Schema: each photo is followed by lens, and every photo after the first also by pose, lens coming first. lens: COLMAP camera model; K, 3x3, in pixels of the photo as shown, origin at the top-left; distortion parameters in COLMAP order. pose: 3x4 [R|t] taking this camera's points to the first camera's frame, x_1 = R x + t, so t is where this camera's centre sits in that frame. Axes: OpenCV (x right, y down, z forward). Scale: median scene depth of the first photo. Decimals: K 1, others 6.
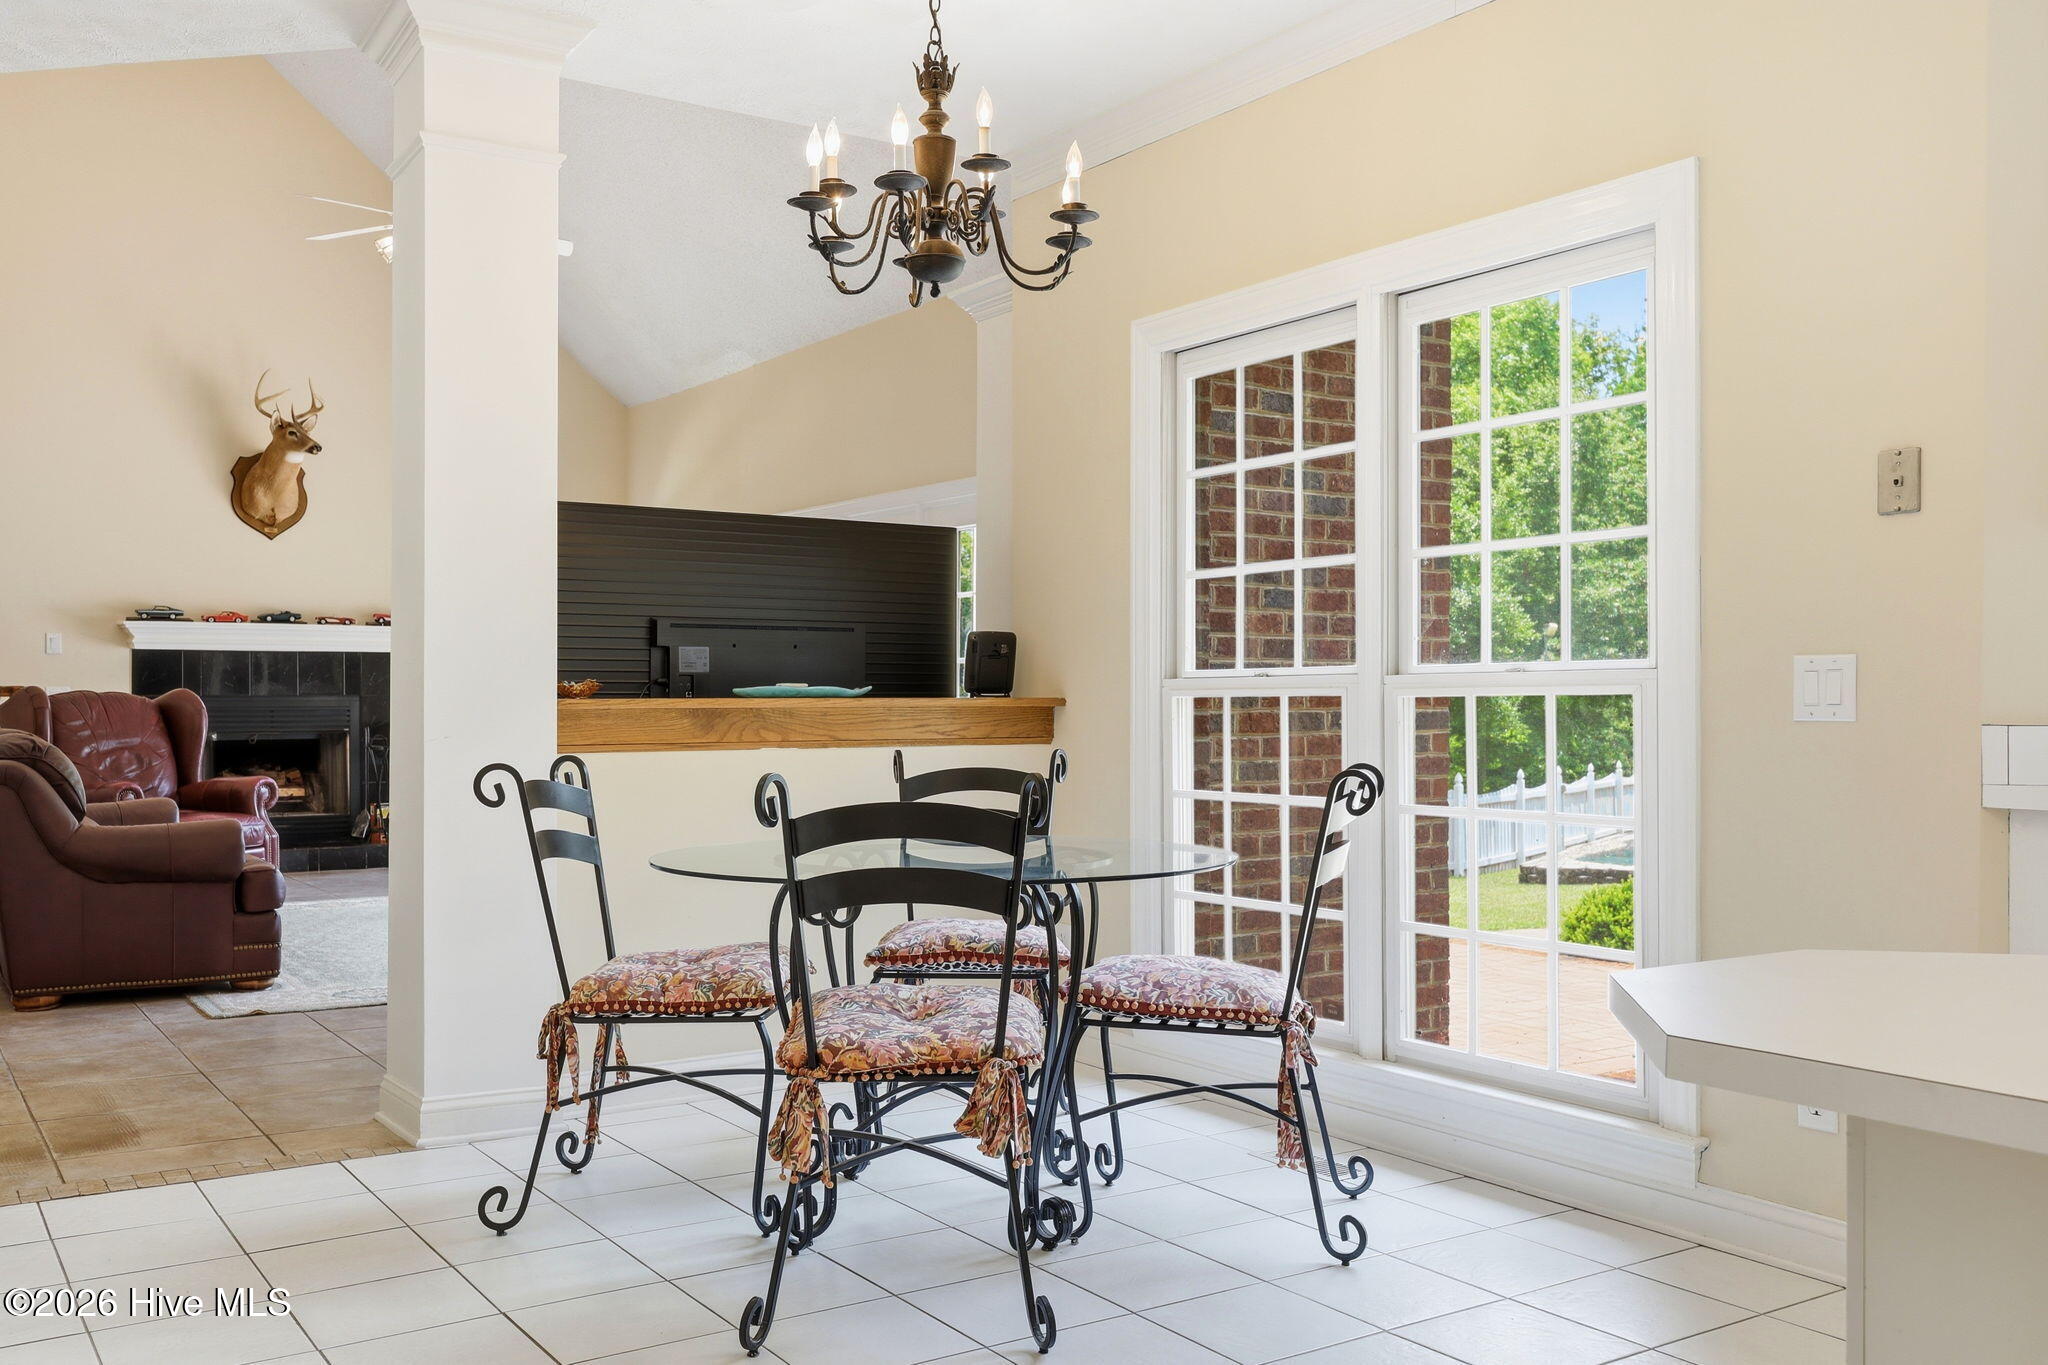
lens RADIAL K [[1768.3, 0, 1023.2], [0, 1768.3, 707.1], [0, 0, 1]] dist [-0.003166, 0.005195]
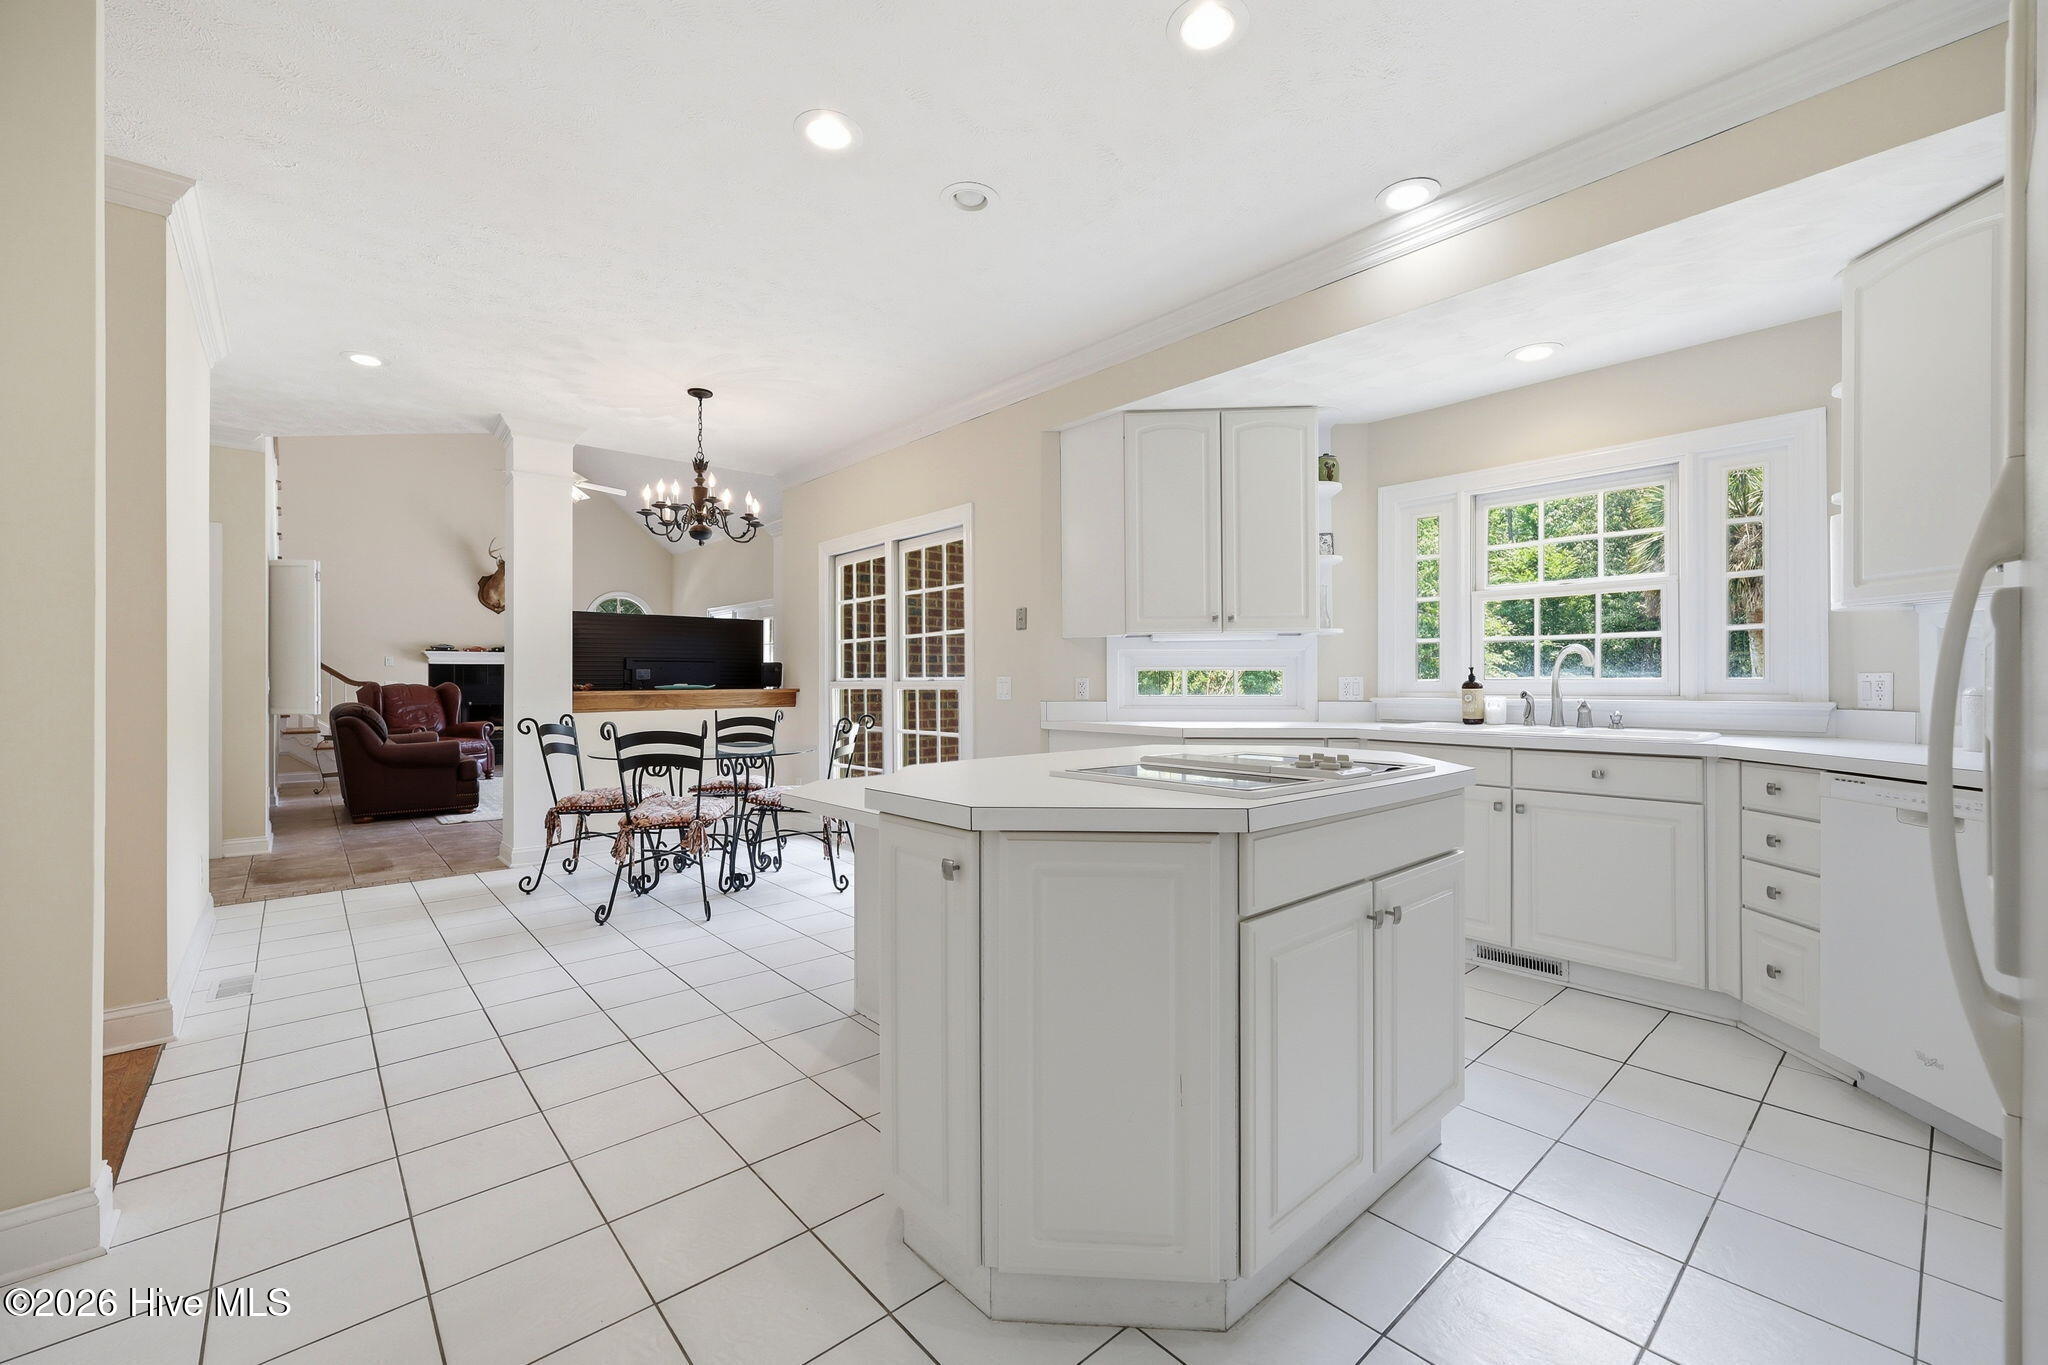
lens RADIAL K [[819.4, 0, 1024.0], [0, 819.4, 682.5], [0, 0, 1]] dist [-0.003031, -0.000392]
pose [[0.990807, -0.002173, 0.135262, 0.161705], [0.002515, 0.999994, -0.002362, -0.009582], [-0.135257, 0.002681, 0.990807, -0.188755]]
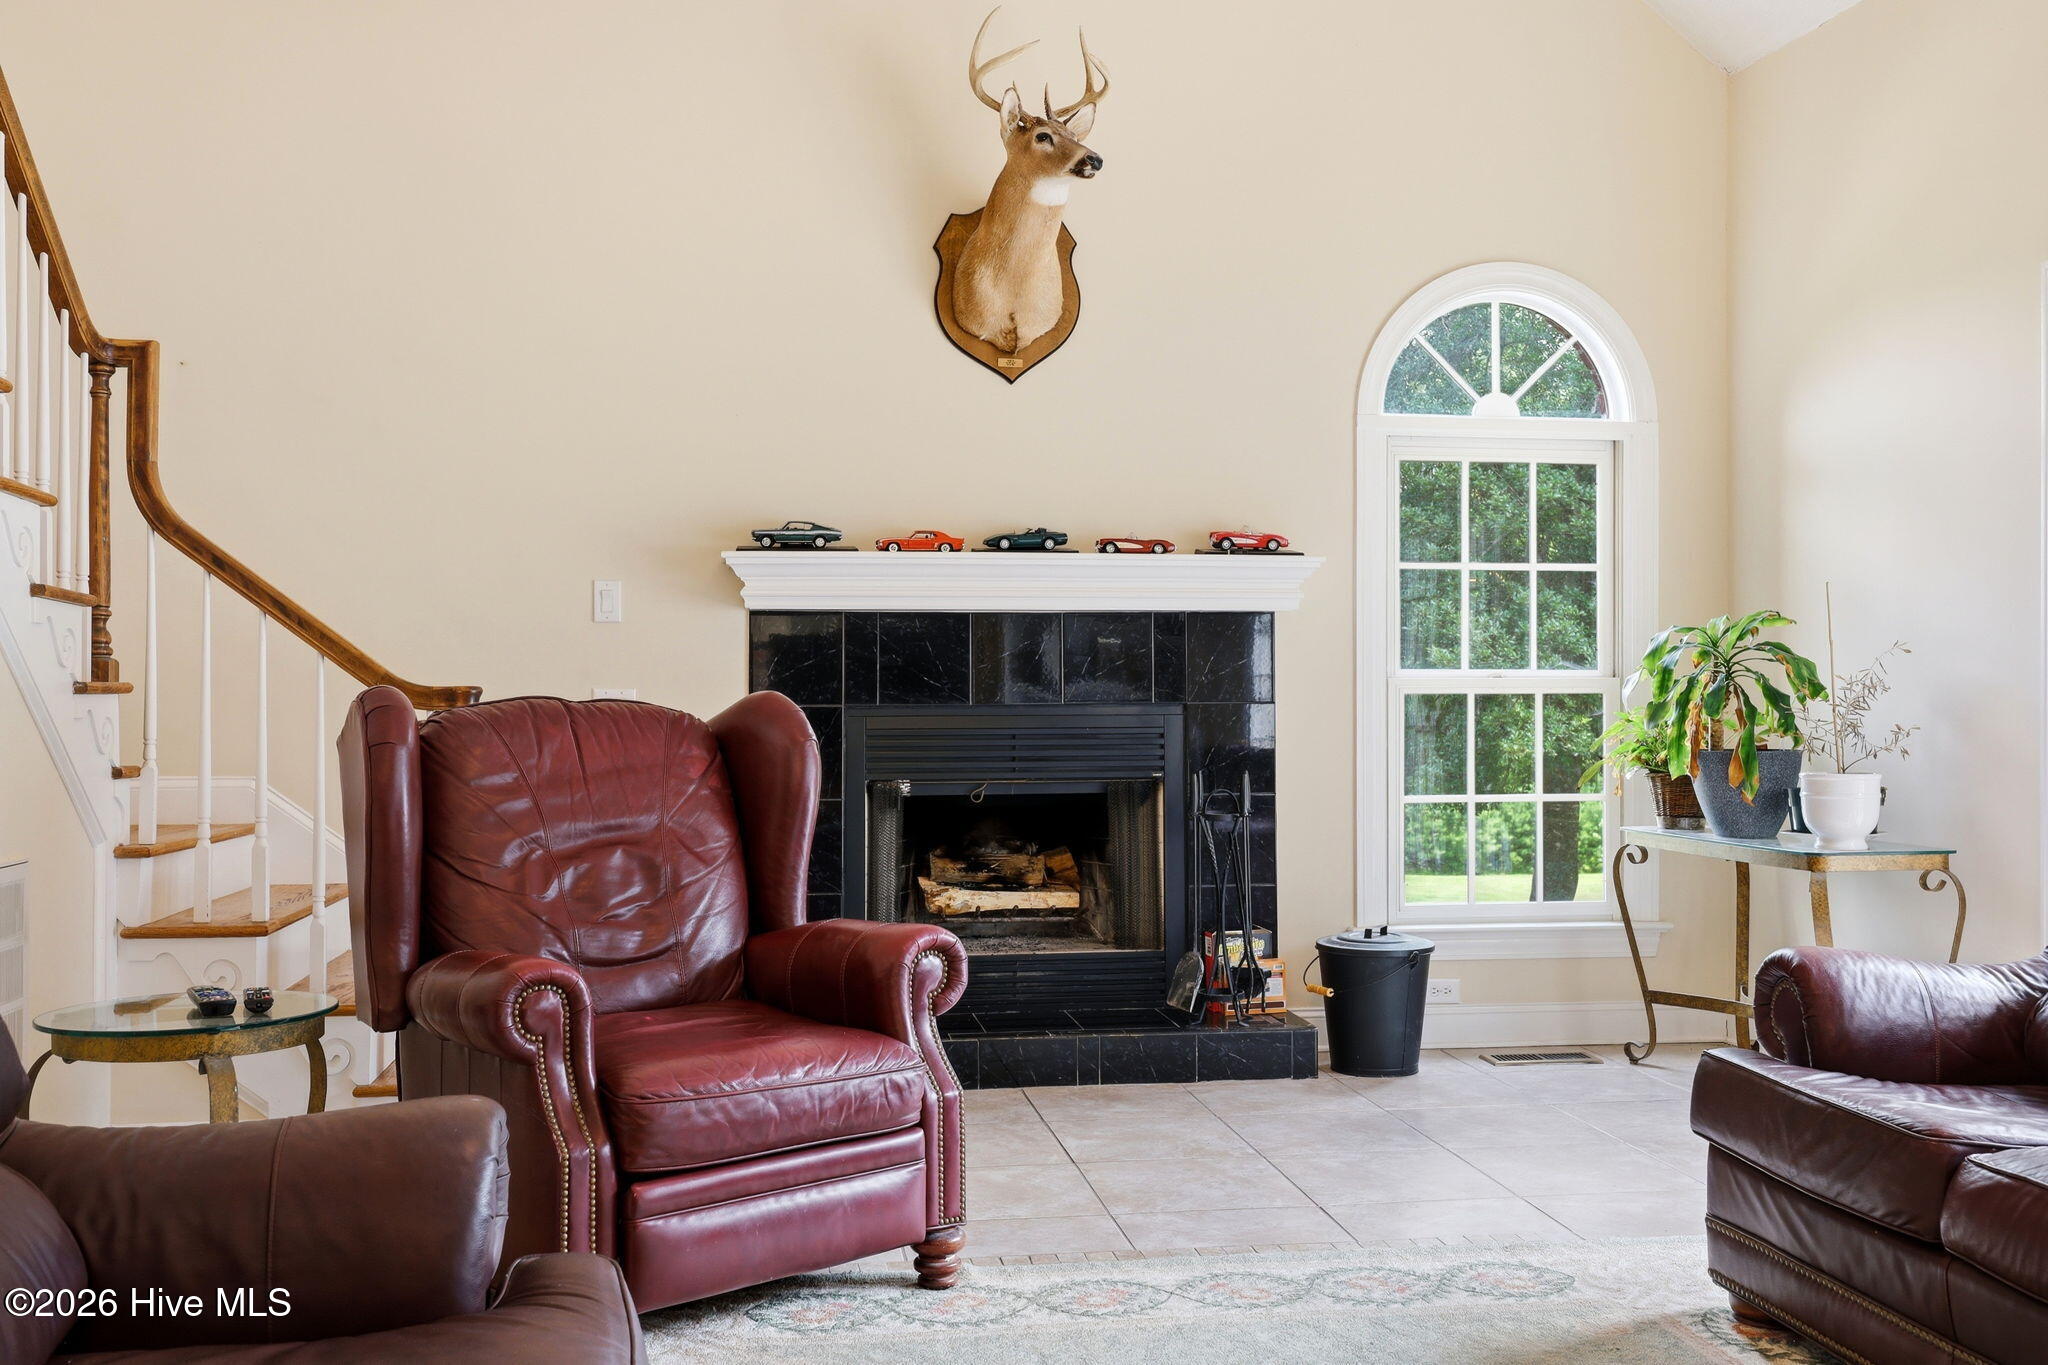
lens RADIAL K [[1951.7, 0, 1022.1], [0, 1951.7, 677.6], [0, 0, 1]] dist [0.003186, -0.000870]
pose [[0.899902, -0.006670, -0.436042, -0.355153], [0.000006, 0.999883, -0.015281, -0.010451], [0.436093, 0.013749, 0.899797, 0.974317]]
